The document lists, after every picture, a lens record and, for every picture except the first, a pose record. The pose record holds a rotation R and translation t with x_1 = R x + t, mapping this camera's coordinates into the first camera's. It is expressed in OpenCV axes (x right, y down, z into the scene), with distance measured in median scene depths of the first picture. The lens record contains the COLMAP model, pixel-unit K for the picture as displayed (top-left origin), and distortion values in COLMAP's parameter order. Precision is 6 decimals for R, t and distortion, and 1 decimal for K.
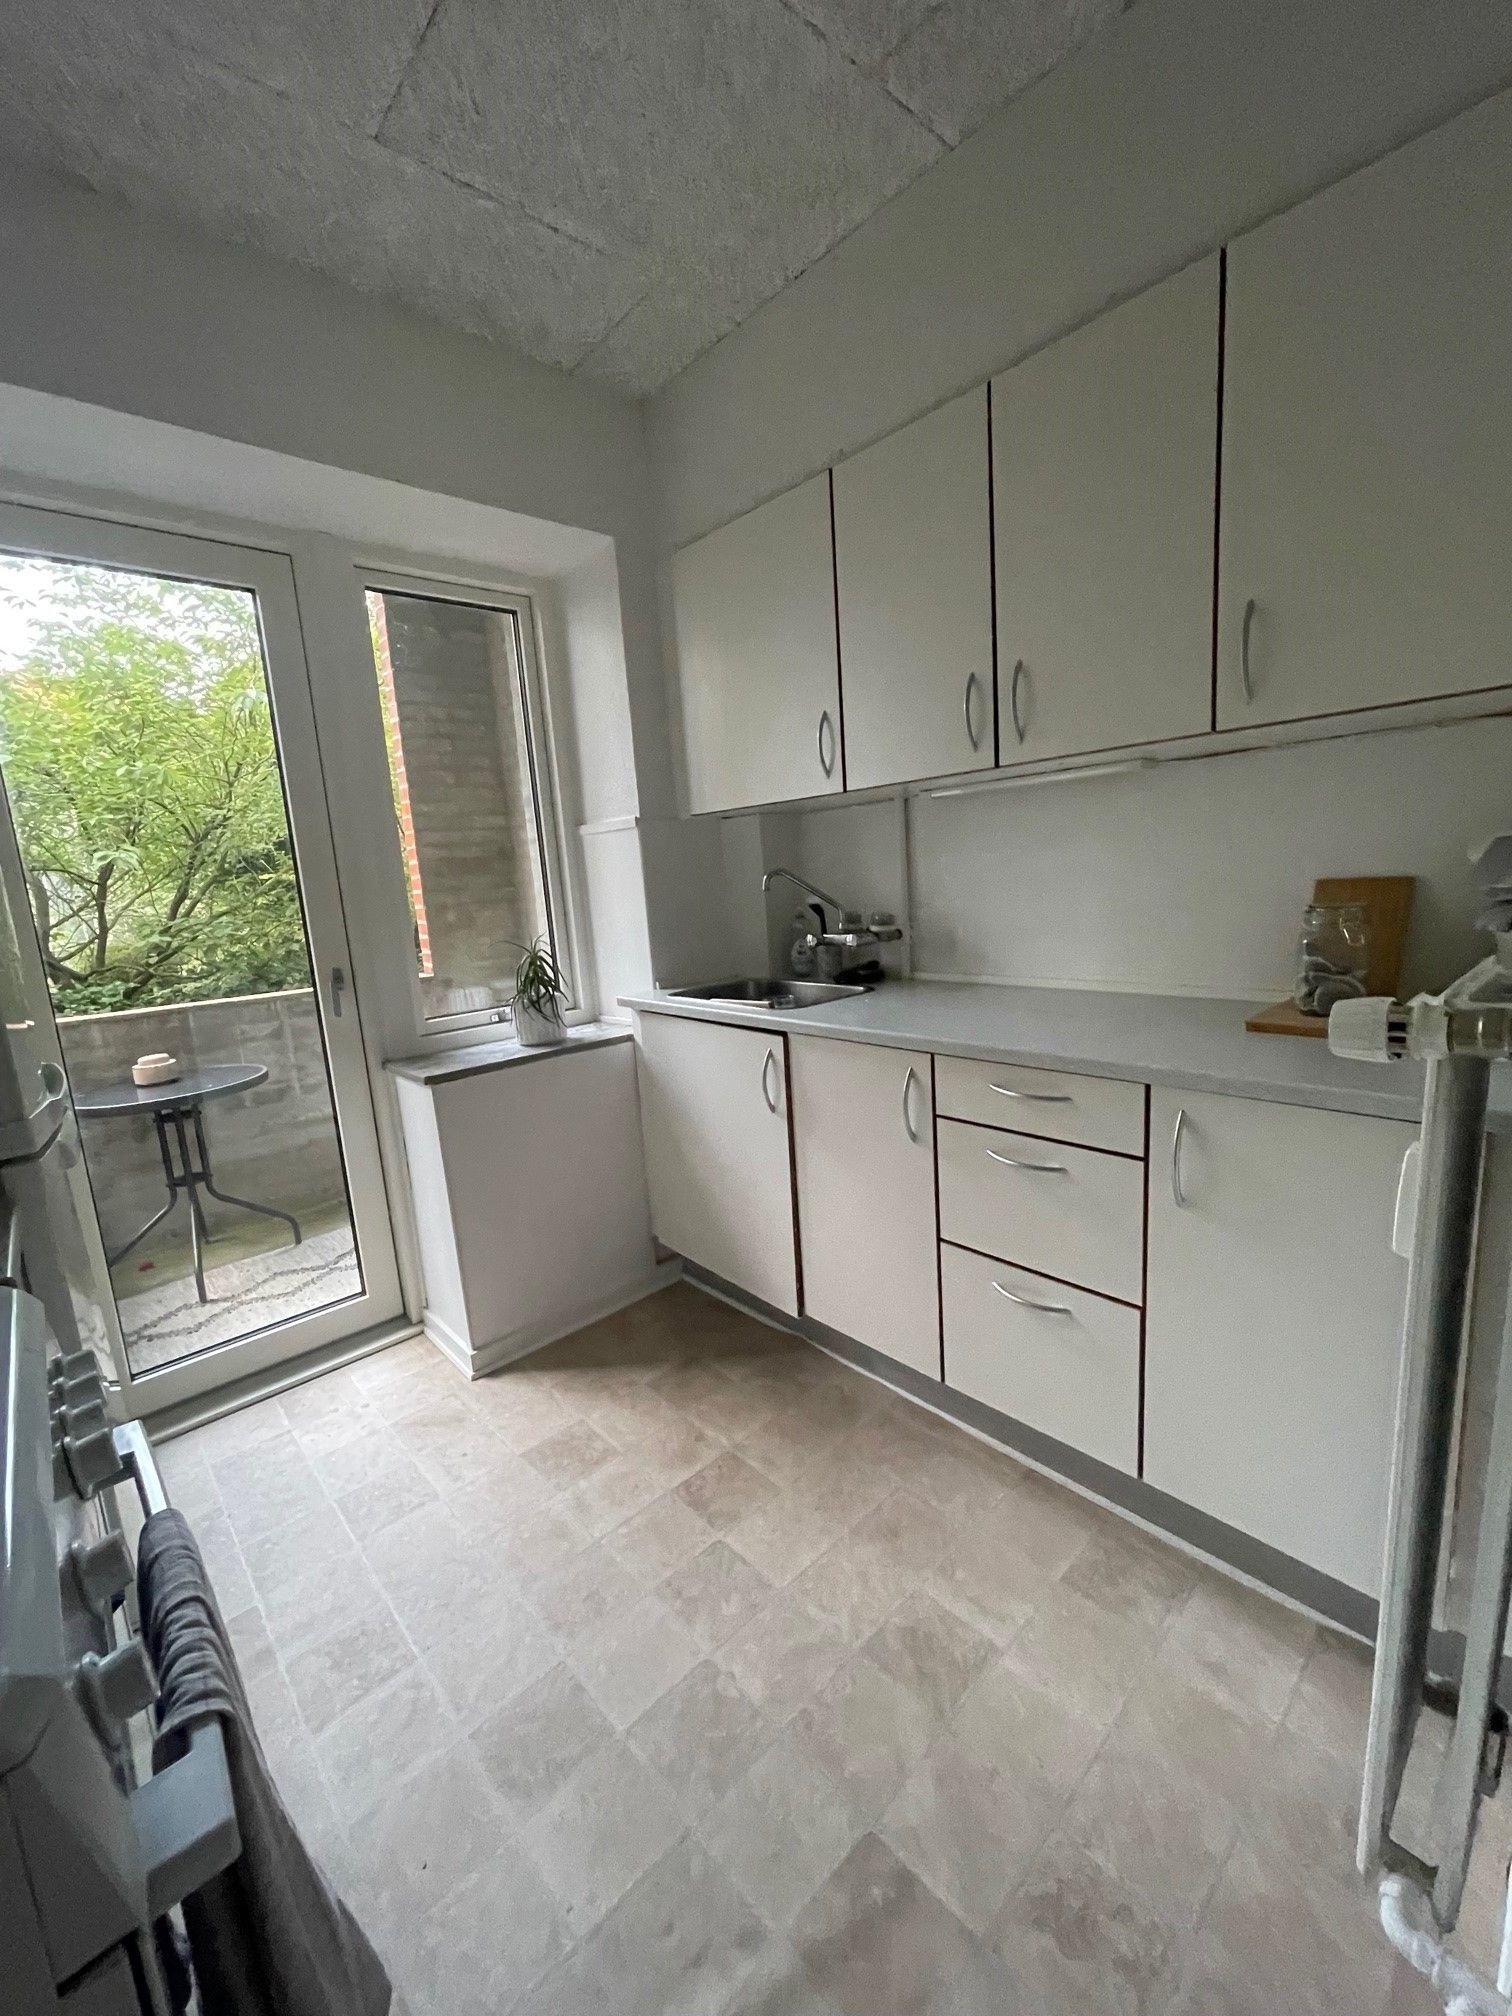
lens RADIAL K [[813.1, 0, 759.7], [0, 813.1, 1011.0], [0, 0, 1]] dist [-0.002286, 0.000491]
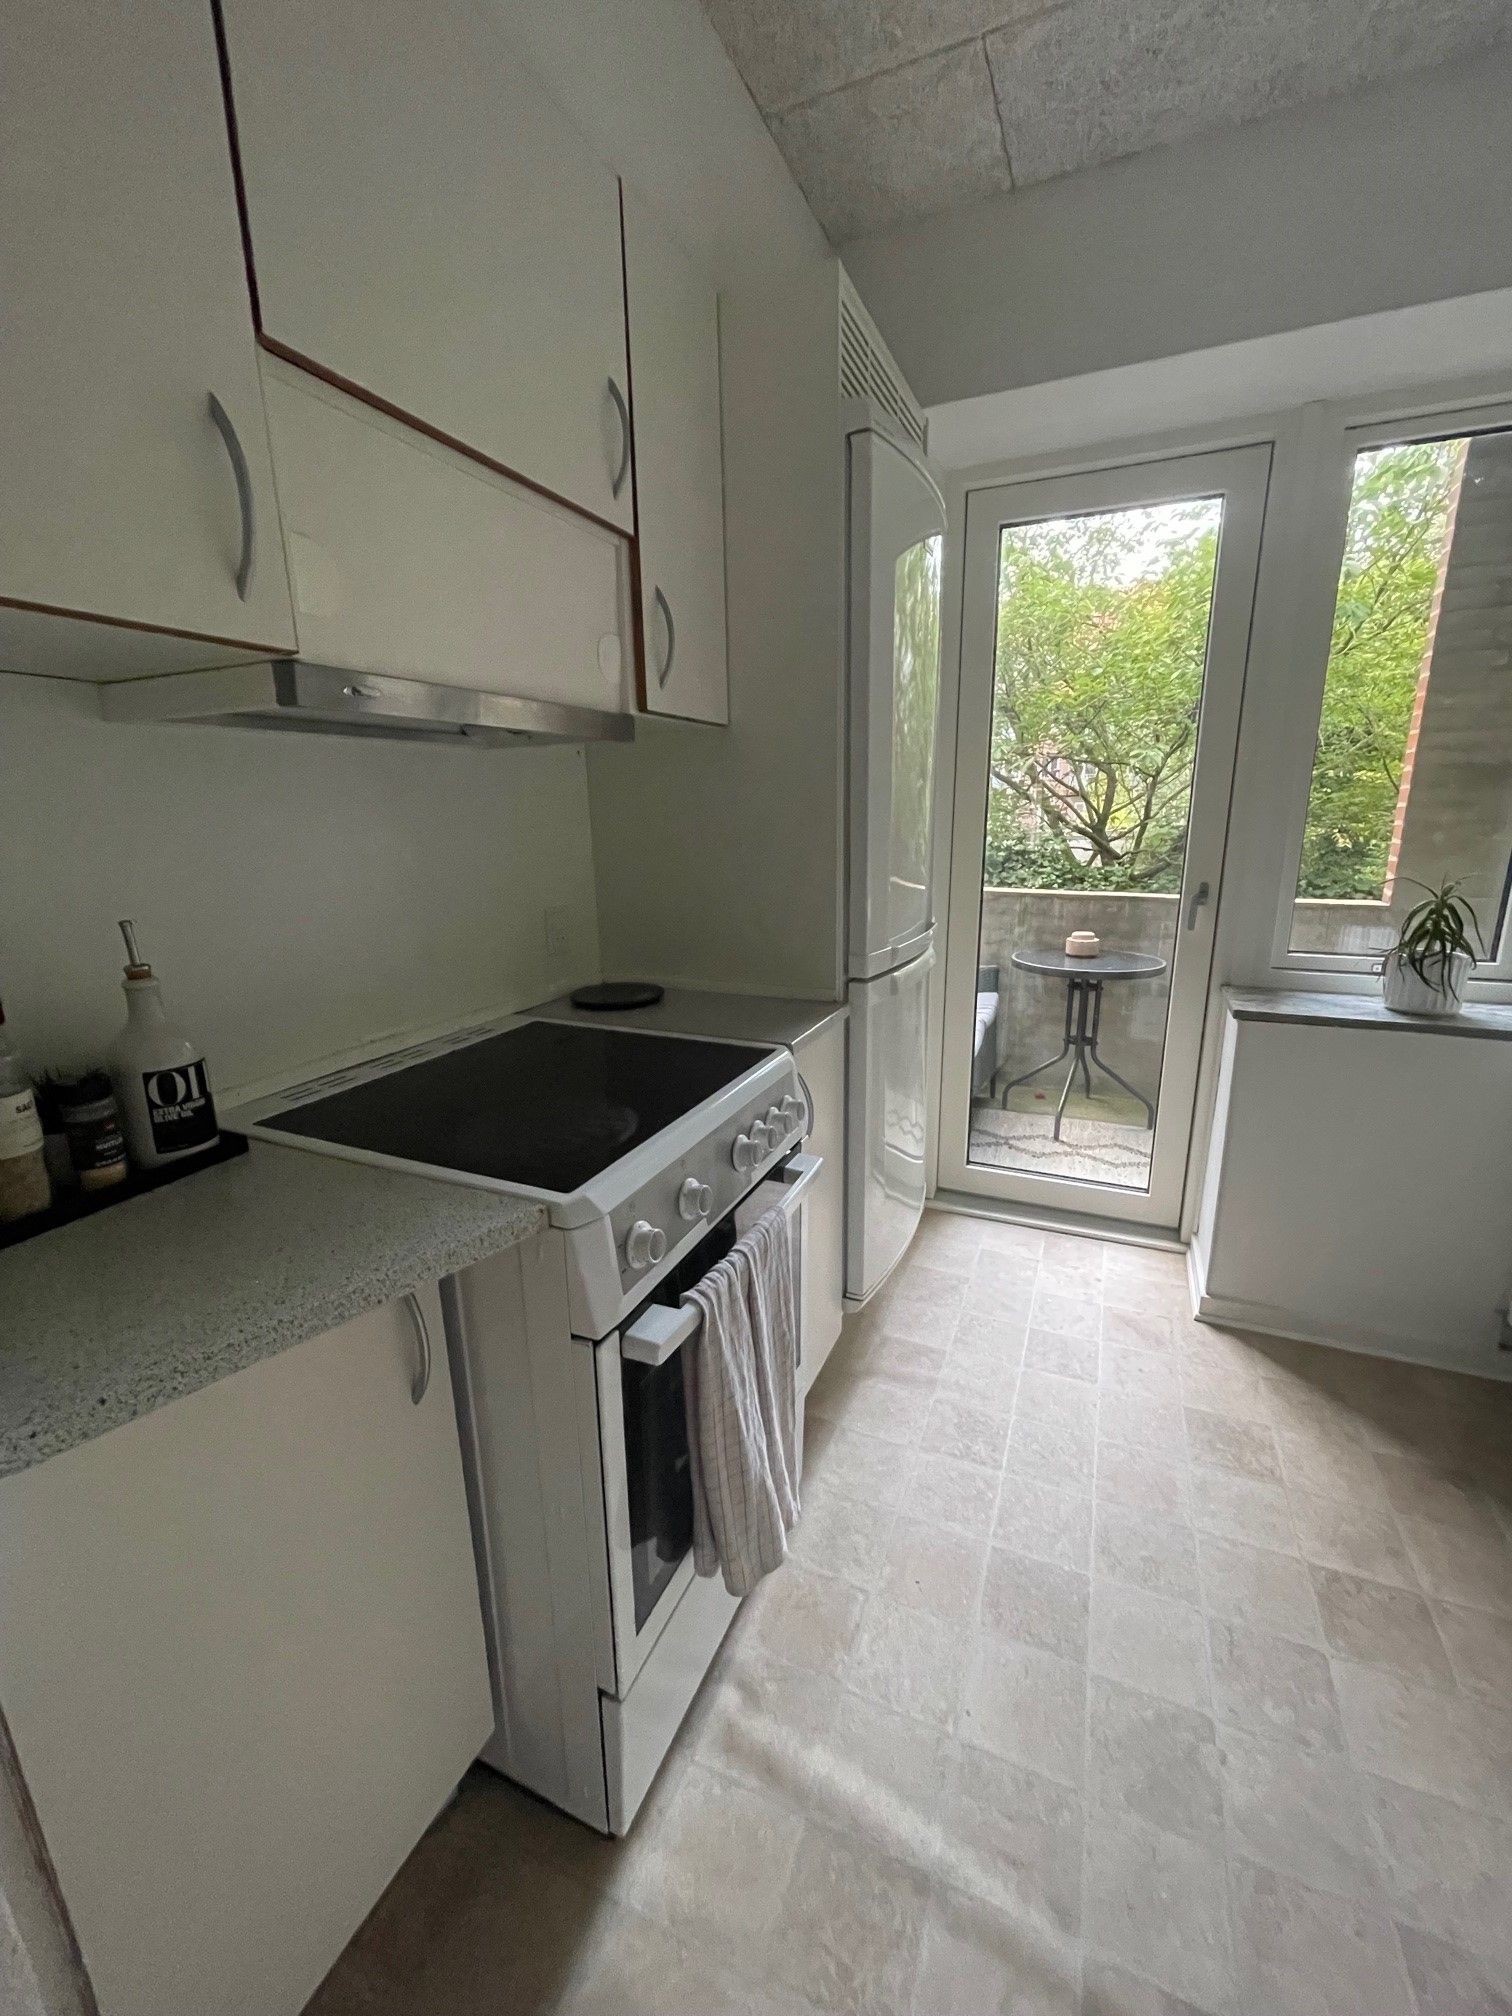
lens RADIAL K [[813.1, 0, 759.7], [0, 813.1, 1011.0], [0, 0, 1]] dist [-0.002286, 0.000491]
pose [[0.408090, 0.279301, -0.869168, 0.160743], [-0.167268, 0.958811, 0.229572, -0.036361], [0.897488, 0.051698, 0.437999, 0.069692]]
